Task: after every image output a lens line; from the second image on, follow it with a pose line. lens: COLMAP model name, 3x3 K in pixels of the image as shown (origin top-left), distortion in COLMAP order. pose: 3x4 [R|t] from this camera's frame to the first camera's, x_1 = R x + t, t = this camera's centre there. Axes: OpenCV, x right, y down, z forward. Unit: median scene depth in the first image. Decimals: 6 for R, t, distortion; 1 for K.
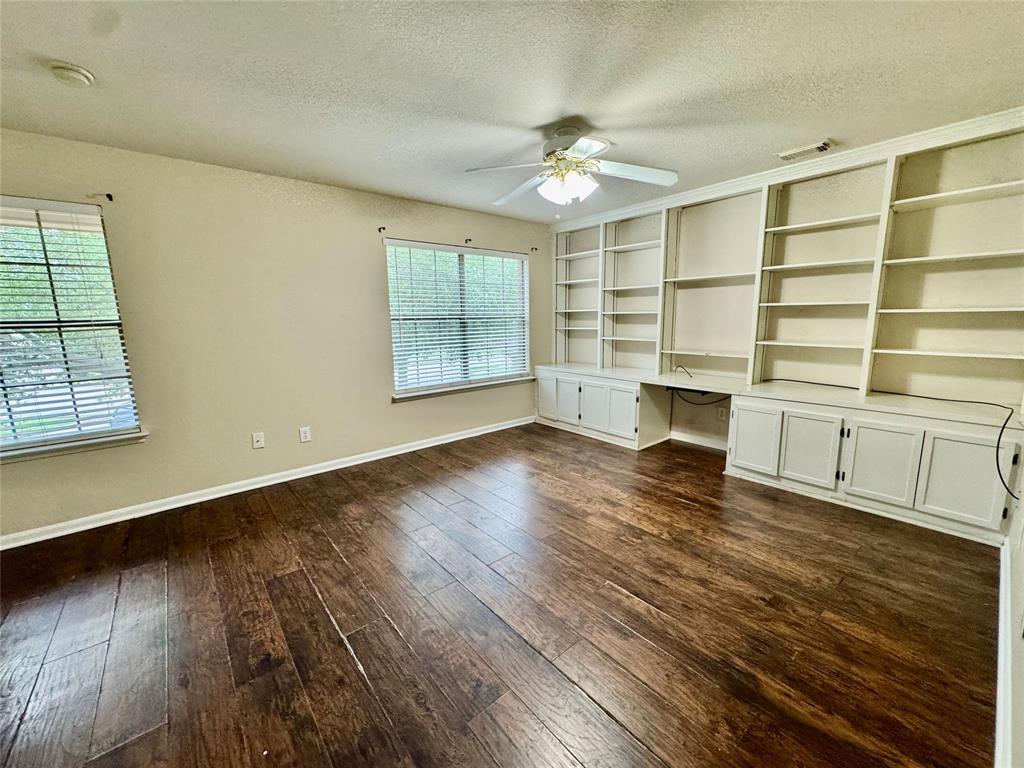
lens RADIAL K [[409.3, 0, 511.9], [0, 409.3, 386.1], [0, 0, 1]] dist [-0.001831, -0.000203]
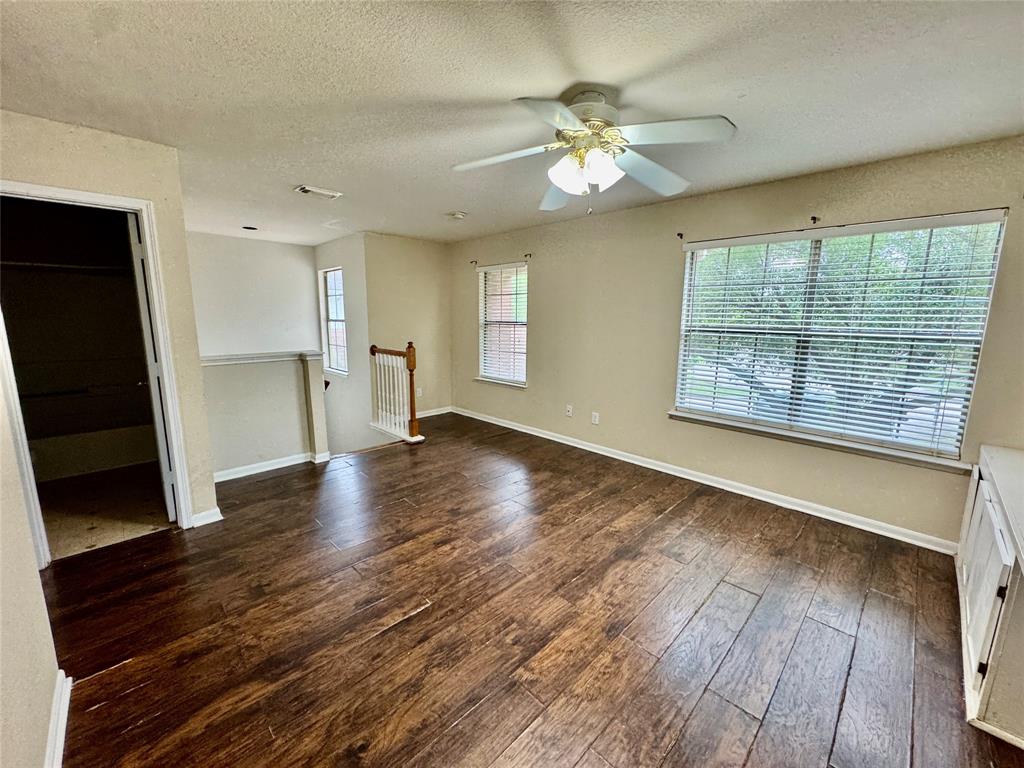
lens RADIAL K [[409.3, 0, 510.7], [0, 409.3, 382.5], [0, 0, 1]] dist [-0.001831, -0.000203]
pose [[0.080531, 0.178766, -0.980590, 1.034412], [-0.182564, 0.969789, 0.161804, -0.217335], [0.979890, 0.165990, 0.110734, 0.907573]]
